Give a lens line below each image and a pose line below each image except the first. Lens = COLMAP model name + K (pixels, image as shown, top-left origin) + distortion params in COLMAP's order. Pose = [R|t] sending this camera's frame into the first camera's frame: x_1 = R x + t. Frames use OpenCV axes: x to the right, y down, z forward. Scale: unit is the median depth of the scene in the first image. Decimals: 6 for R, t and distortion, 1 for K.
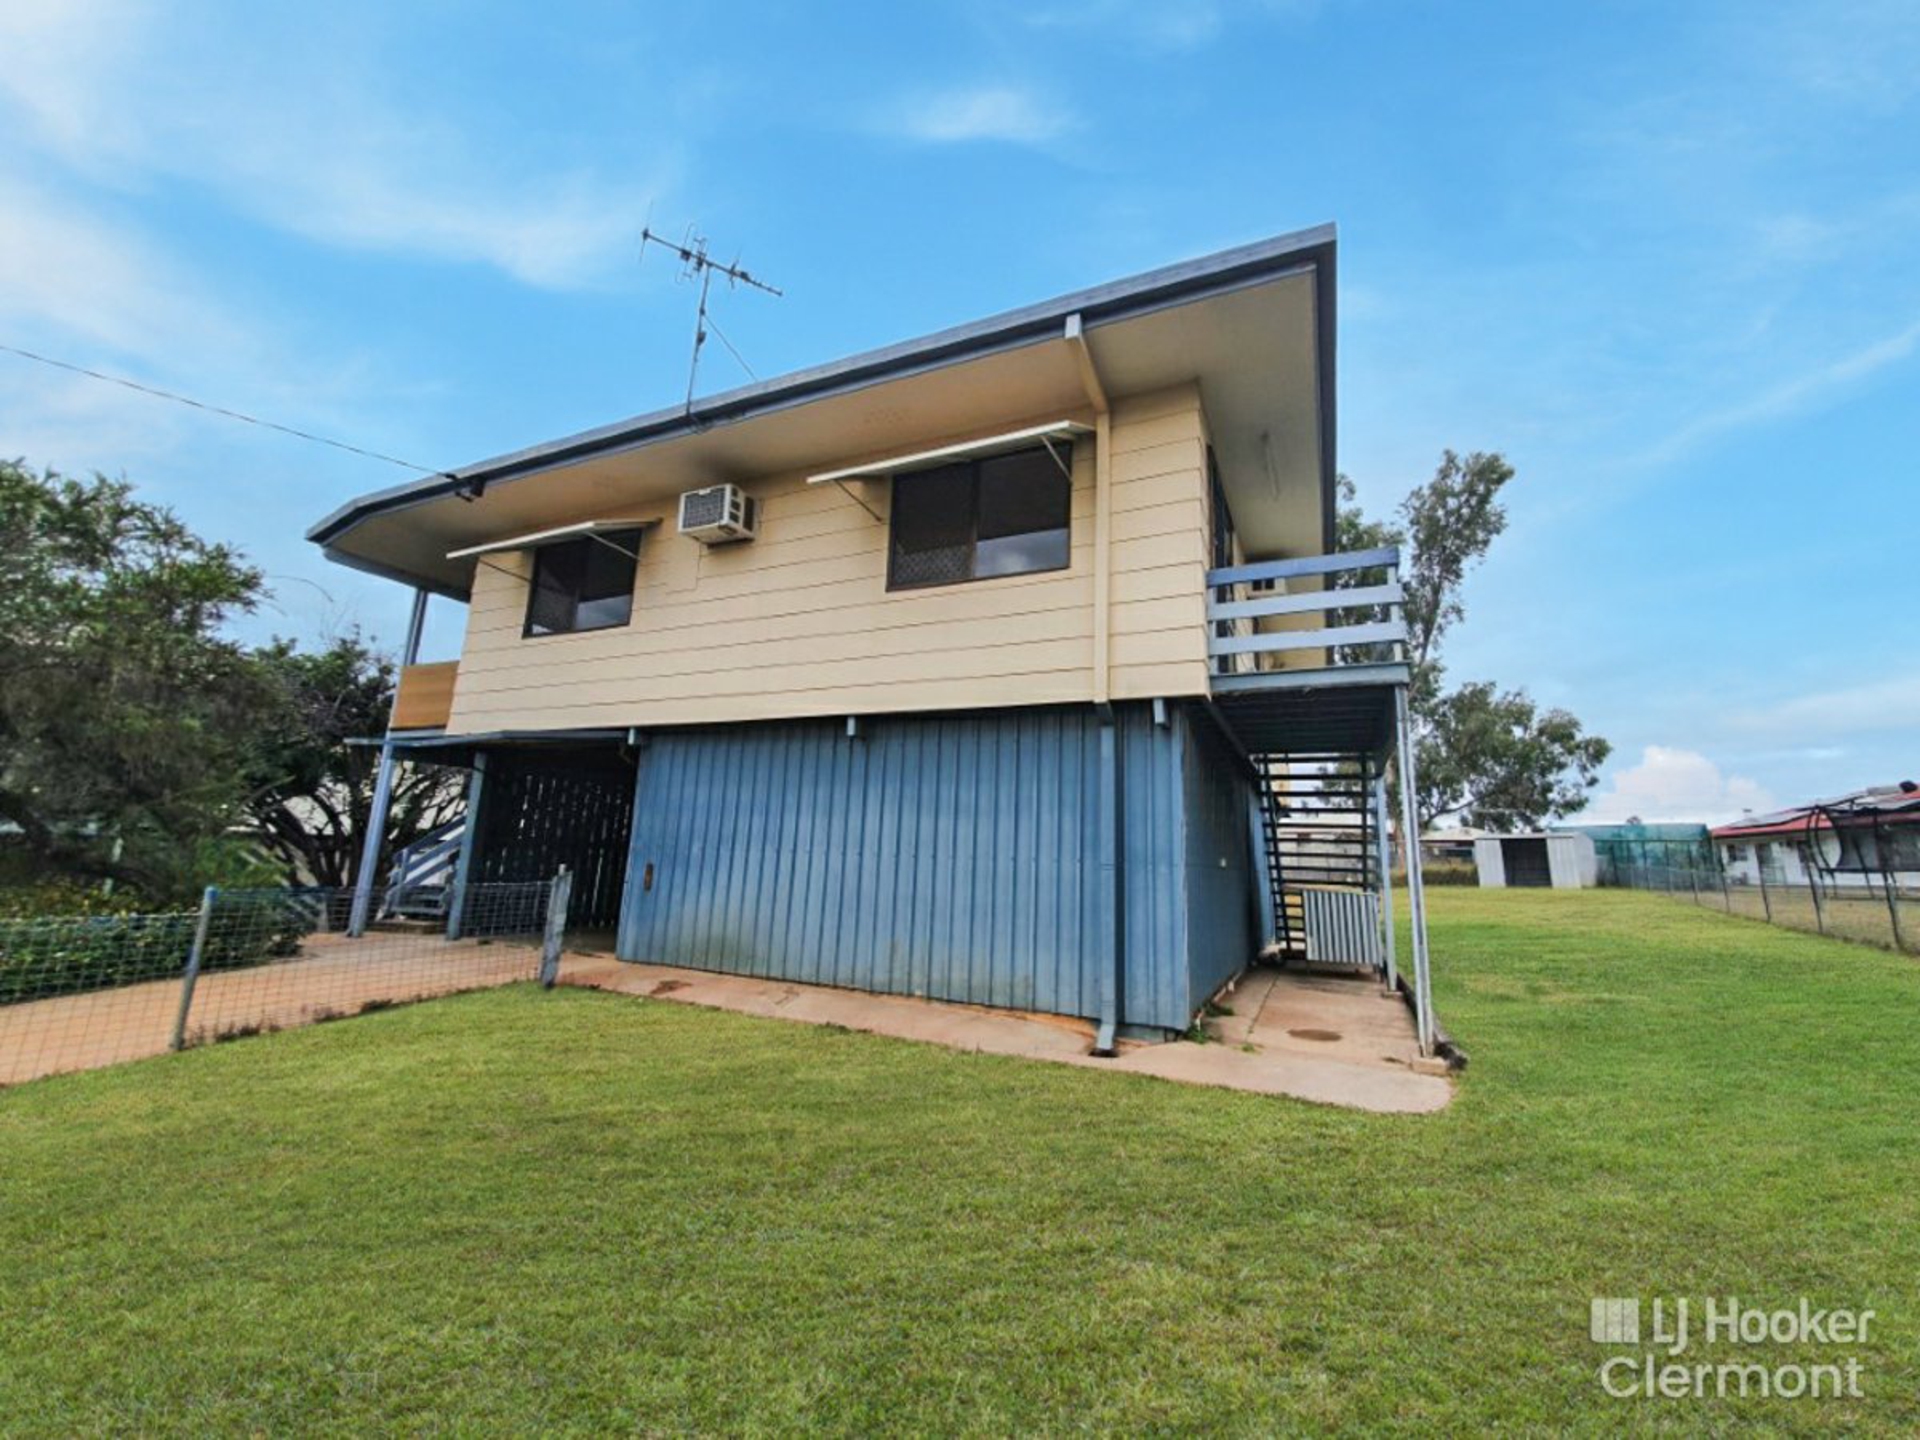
lens RADIAL K [[776.3, 0, 960.0], [0, 776.3, 720.0], [0, 0, 1]] dist [0.035691, 0.000064]
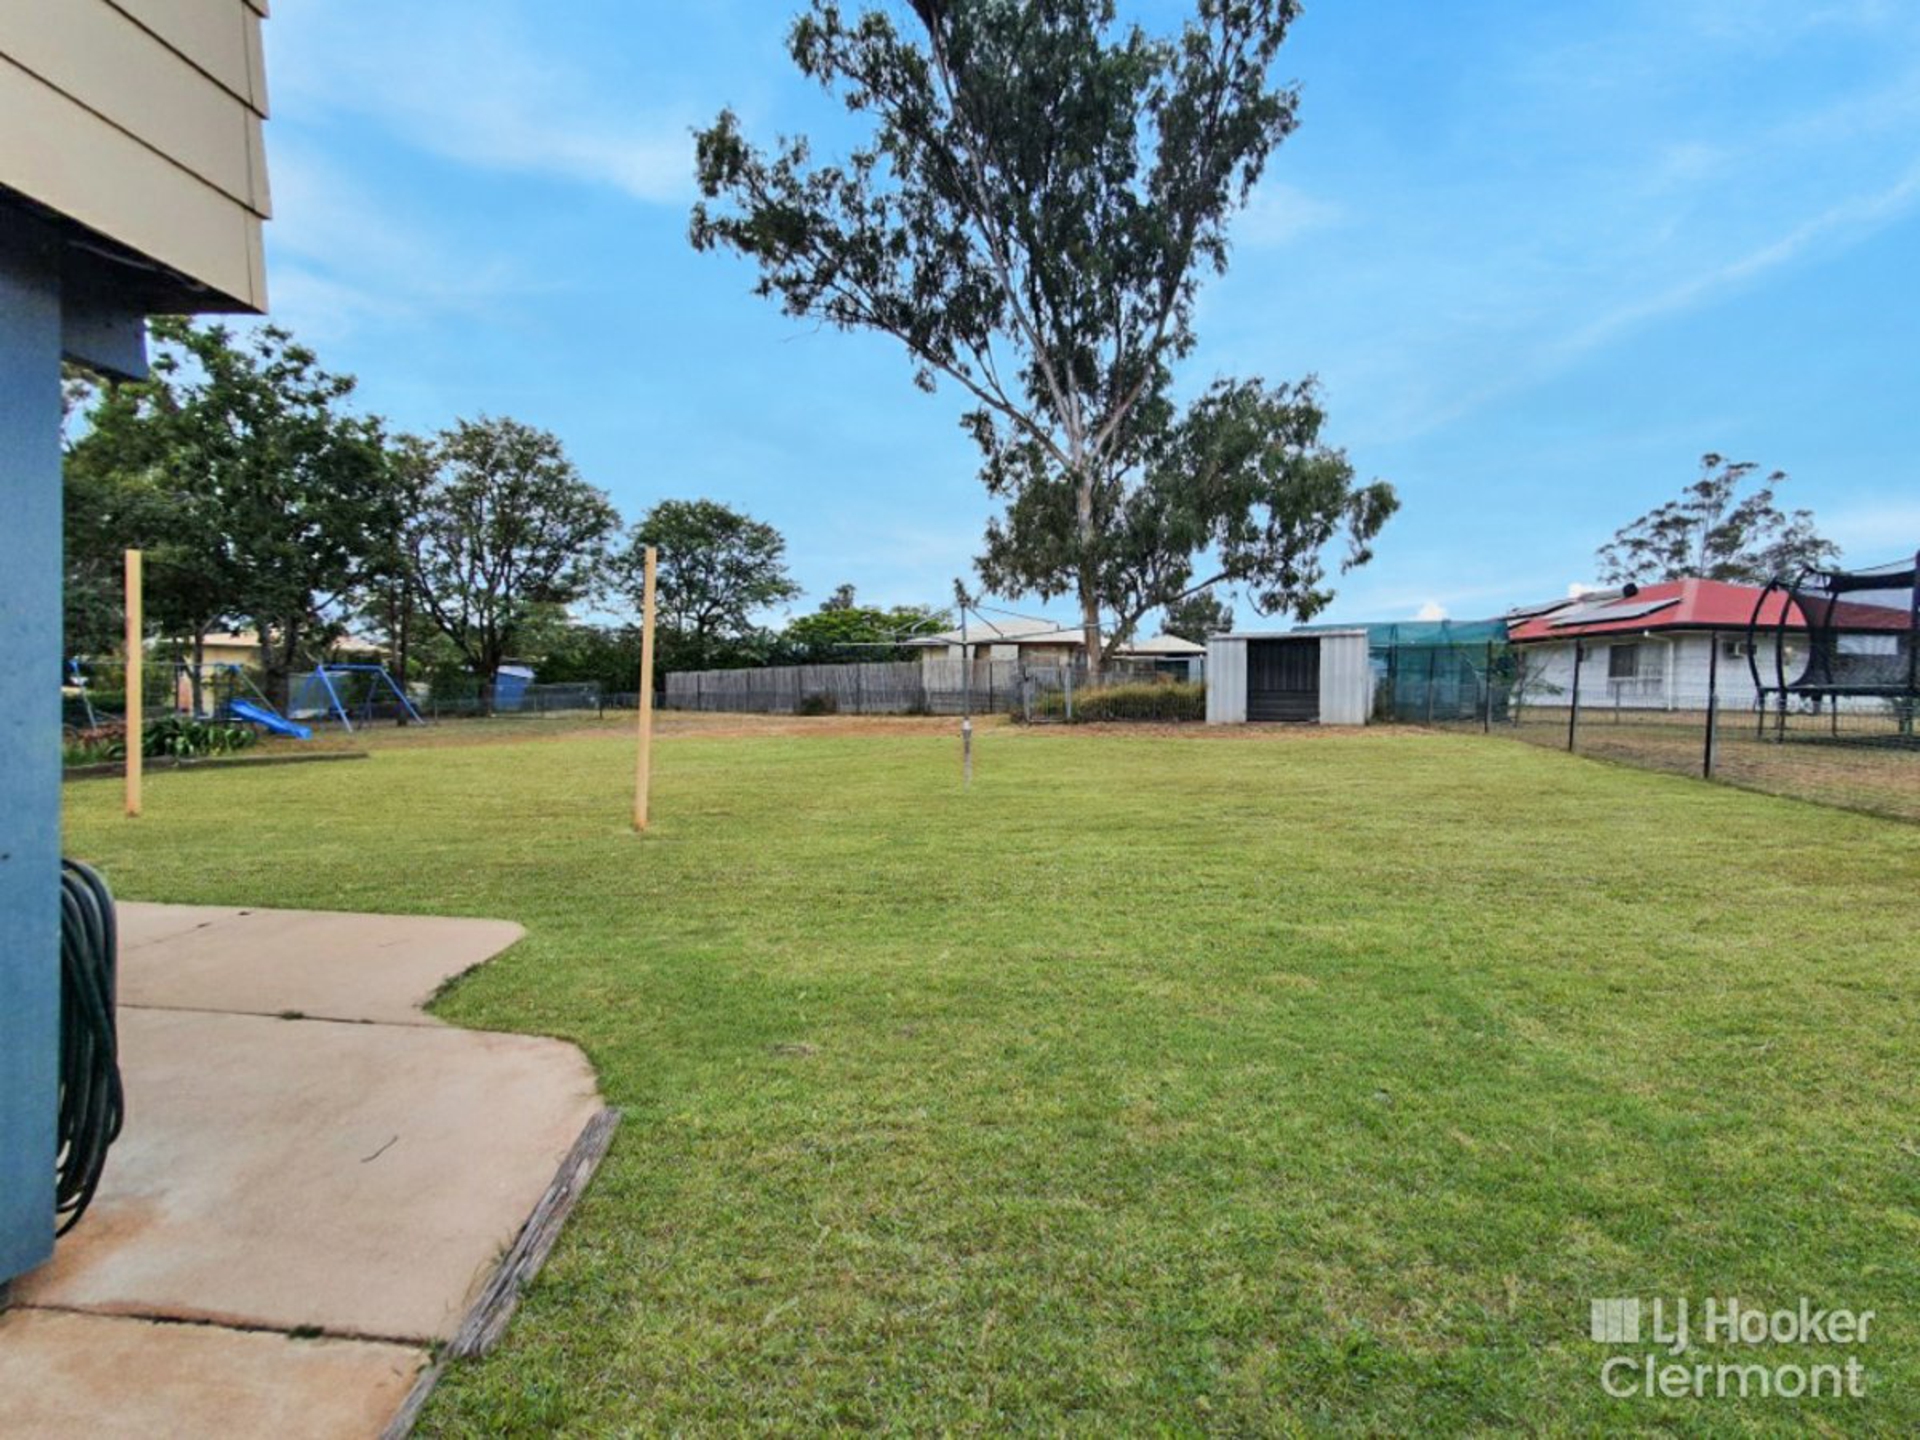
lens RADIAL K [[771.0, 0, 960.0], [0, 771.0, 720.0], [0, 0, 1]] dist [-0.000400, -0.000033]
pose [[0.937284, 0.006299, 0.348509, 0.287530], [-0.083629, 0.974697, 0.207296, 0.103369], [-0.338385, -0.223441, 0.914095, 0.523895]]
